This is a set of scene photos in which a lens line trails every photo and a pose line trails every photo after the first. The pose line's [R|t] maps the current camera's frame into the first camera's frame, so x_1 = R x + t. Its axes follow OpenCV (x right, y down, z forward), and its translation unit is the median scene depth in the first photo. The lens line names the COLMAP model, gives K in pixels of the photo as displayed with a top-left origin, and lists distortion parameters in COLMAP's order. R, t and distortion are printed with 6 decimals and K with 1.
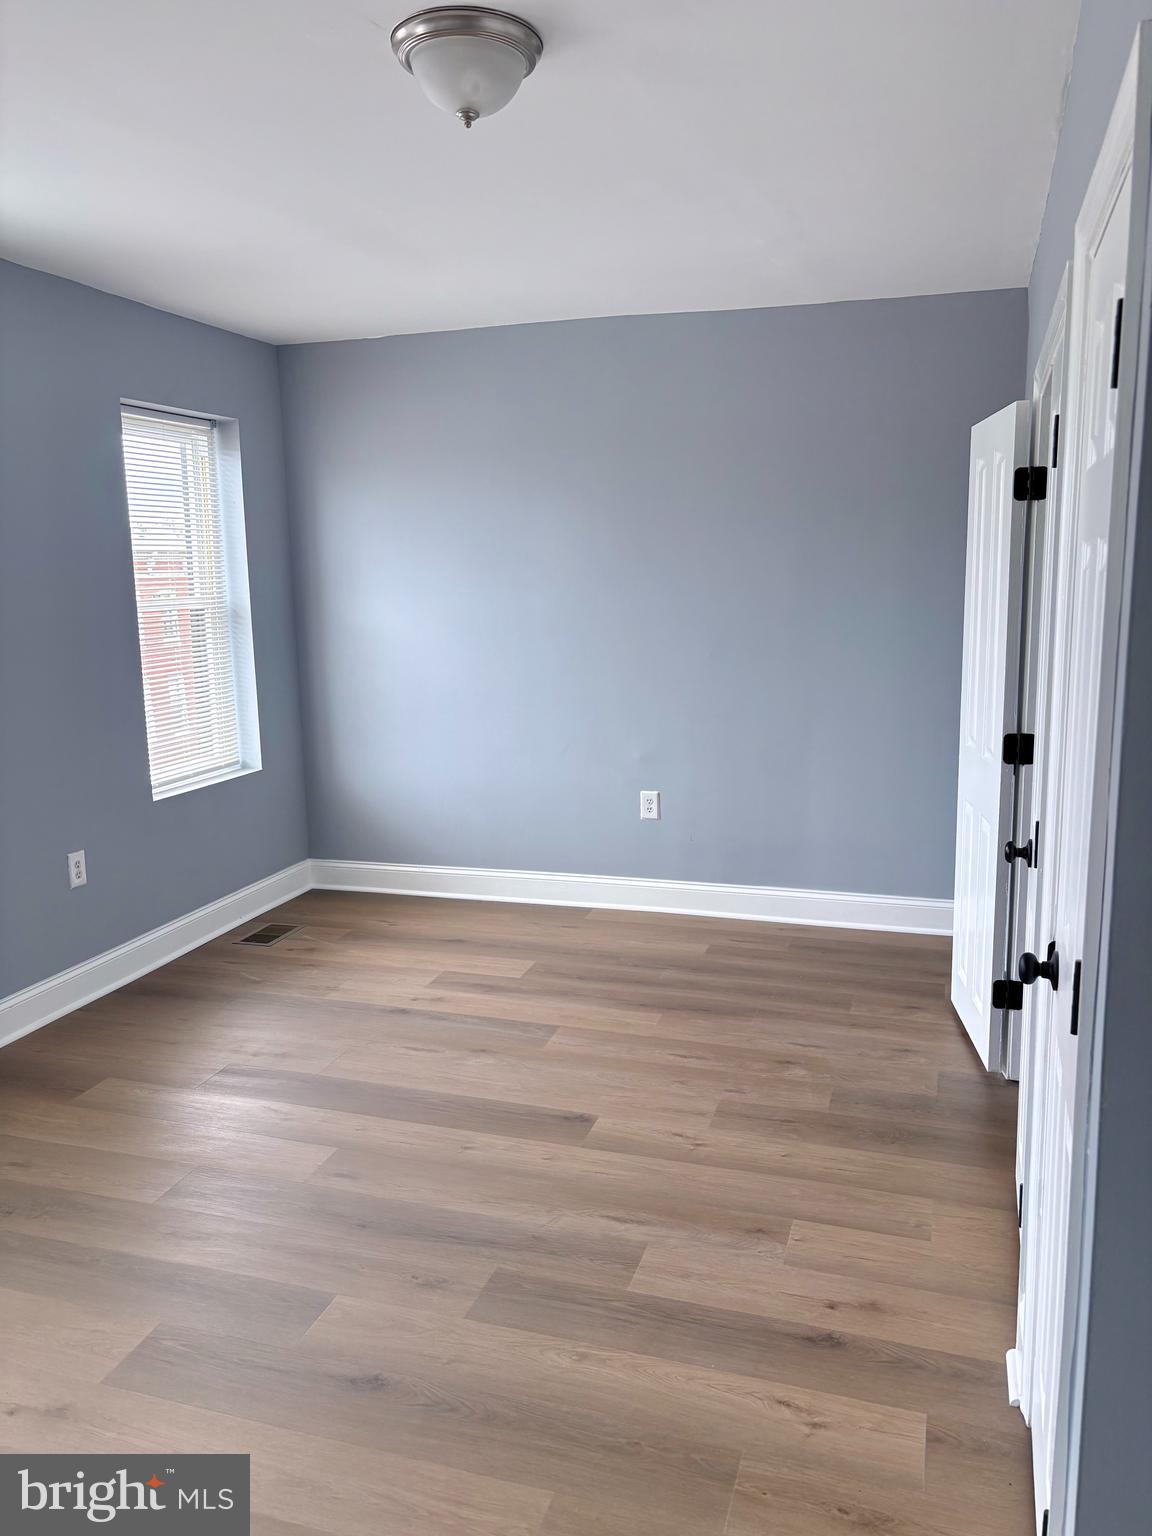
lens RADIAL K [[1189.0, 0, 576.0], [0, 1189.0, 768.0], [0, 0, 1]] dist [0.036578, -0.000724]
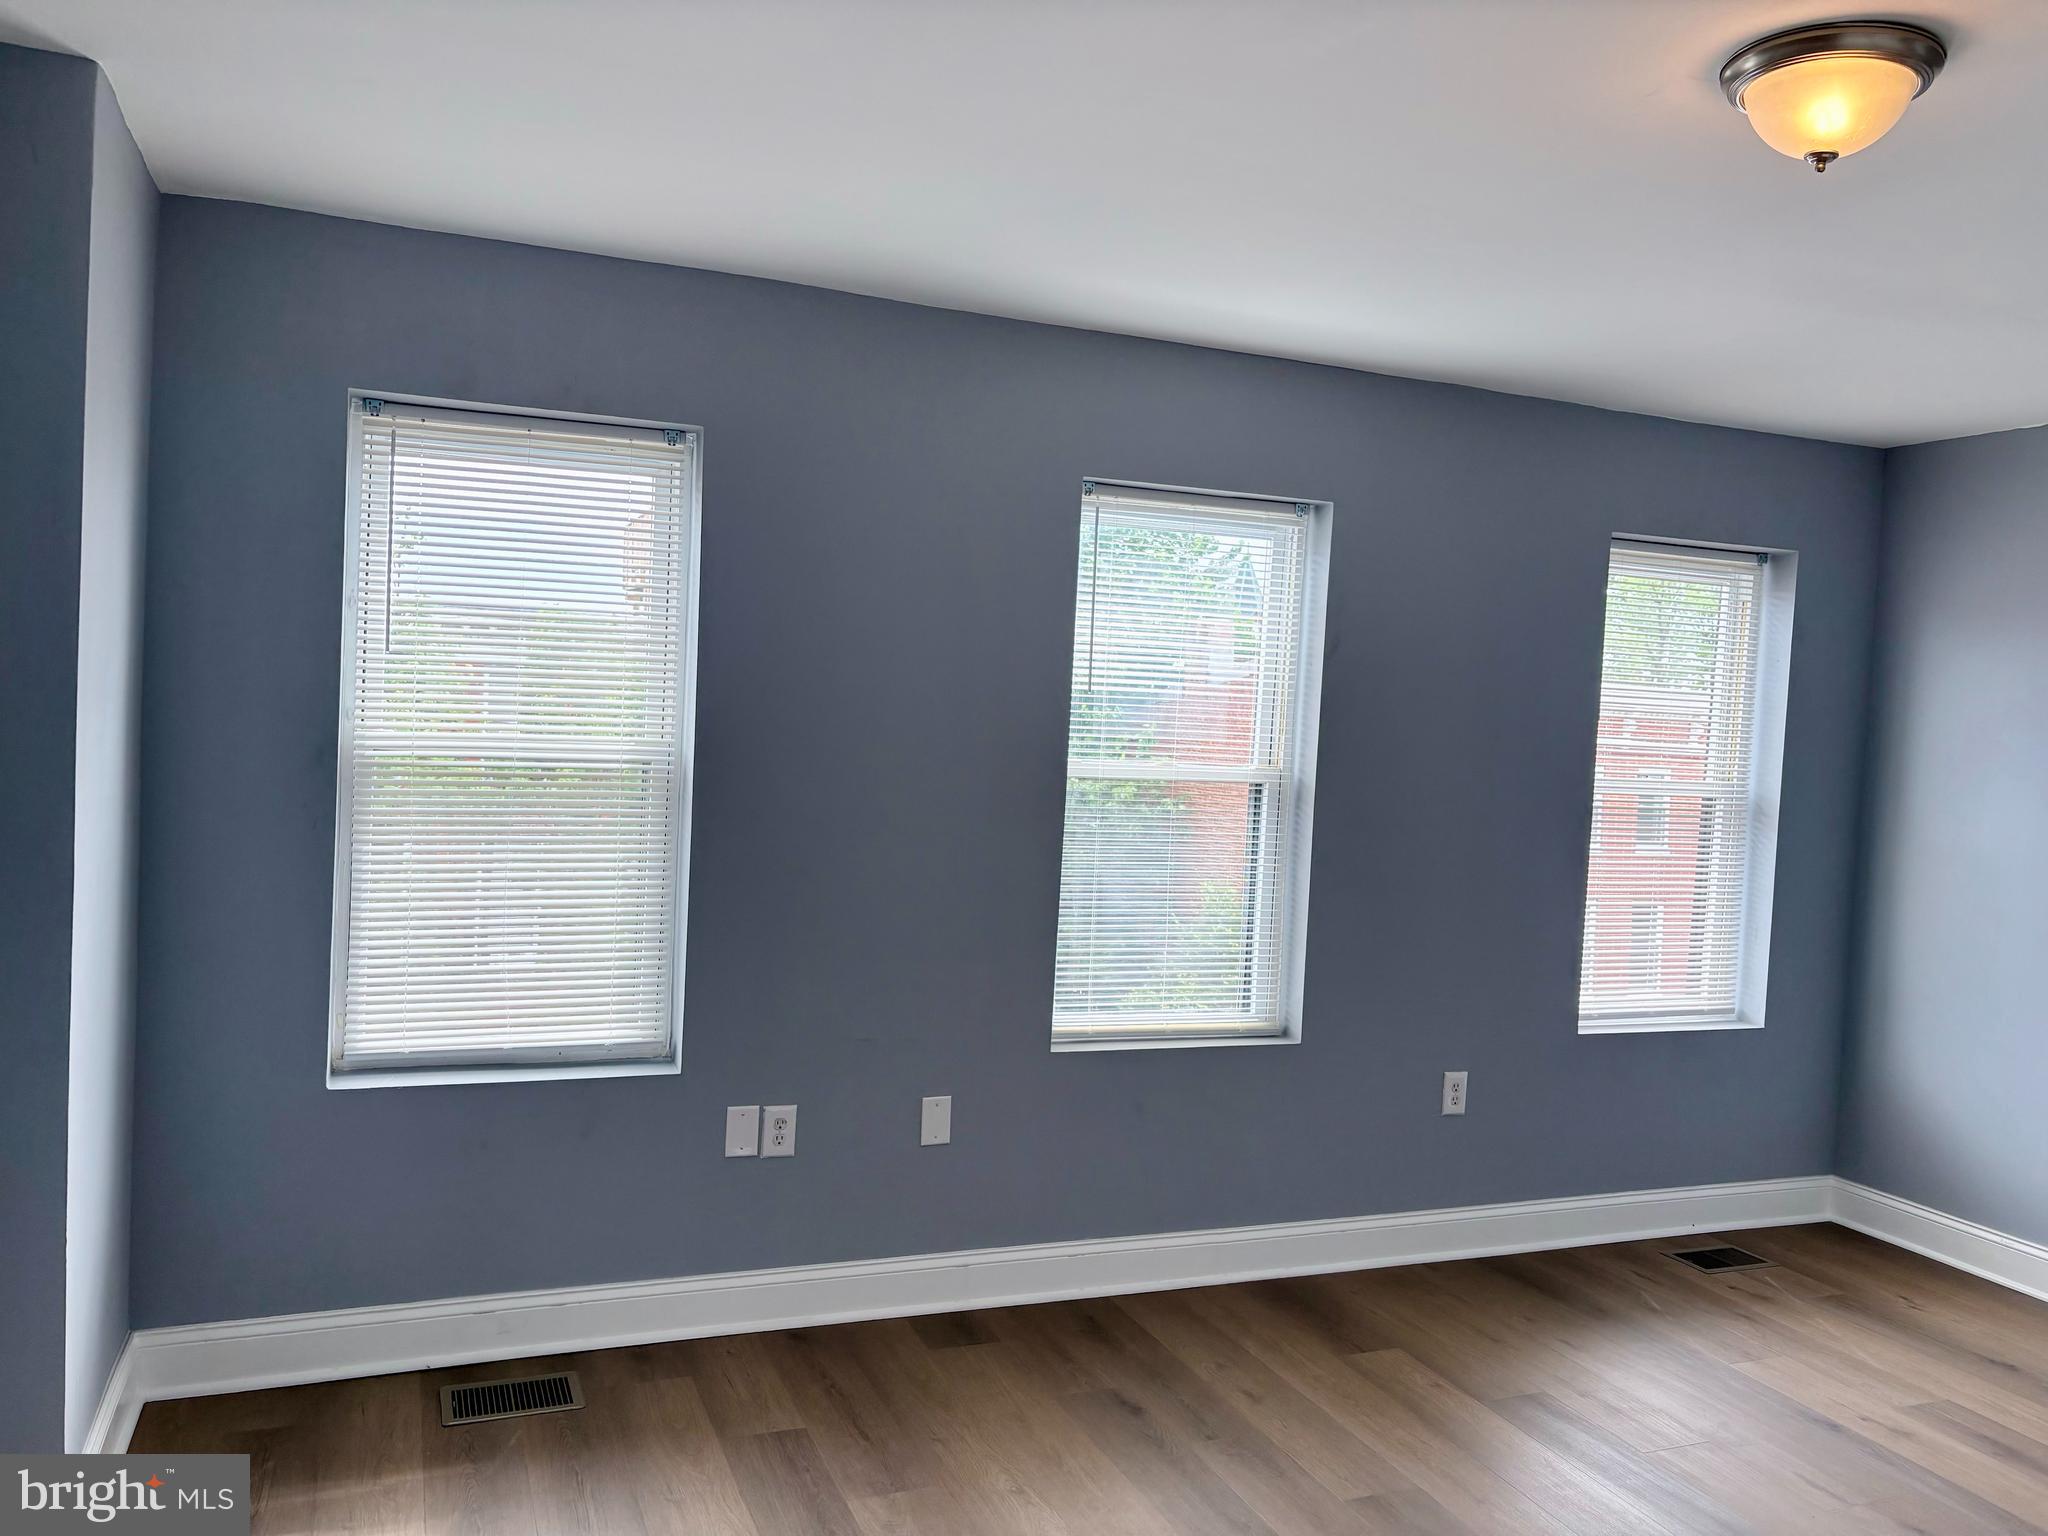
lens RADIAL K [[1585.3, 0, 1024.0], [0, 1585.3, 768.0], [0, 0, 1]] dist [0.036578, -0.000724]
pose [[0.631973, 0.071320, -0.771702, 0.205840], [-0.186703, 0.980440, -0.062286, -0.009922], [0.752165, 0.183442, 0.632927, 0.041923]]
